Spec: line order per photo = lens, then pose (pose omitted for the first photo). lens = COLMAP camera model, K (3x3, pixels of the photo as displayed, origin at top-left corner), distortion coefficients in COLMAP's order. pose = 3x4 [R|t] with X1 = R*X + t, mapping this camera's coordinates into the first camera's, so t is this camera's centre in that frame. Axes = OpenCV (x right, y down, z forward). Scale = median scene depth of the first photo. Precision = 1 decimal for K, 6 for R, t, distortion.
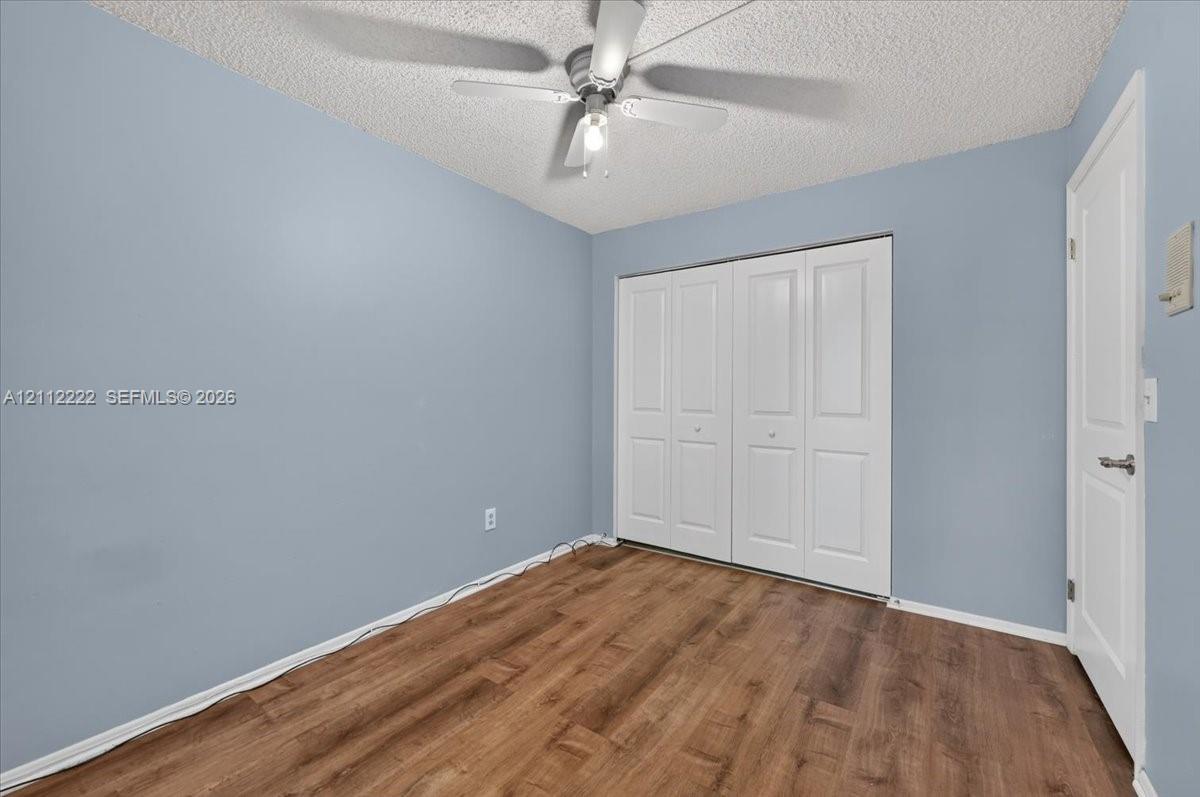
lens RADIAL K [[486.7, 0, 606.2], [0, 486.7, 391.5], [0, 0, 1]] dist [-0.002776, 0.000220]
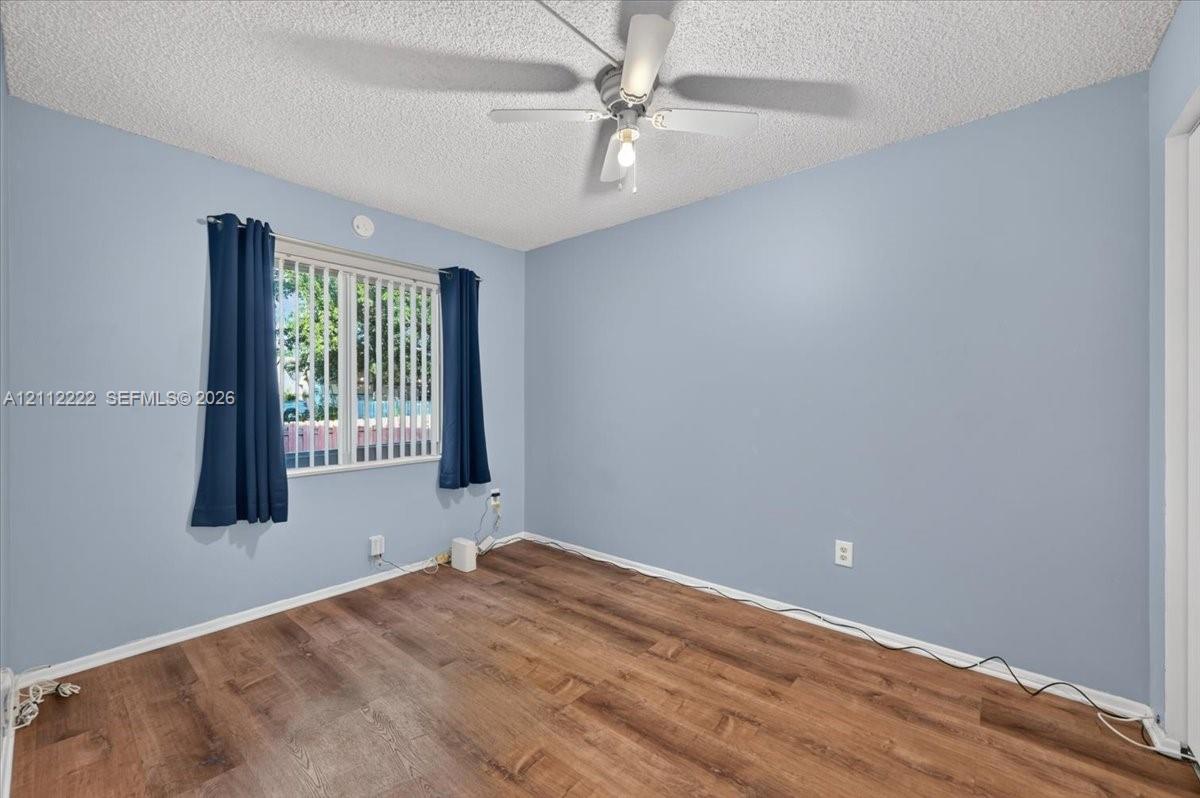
lens RADIAL K [[486.7, 0, 605.6], [0, 486.7, 399.6], [0, 0, 1]] dist [-0.002776, 0.000220]
pose [[-0.102153, 0.005024, -0.994756, 0.857703], [-0.003139, 0.999981, 0.005373, -0.009004], [0.994764, 0.003671, -0.102135, 0.908121]]
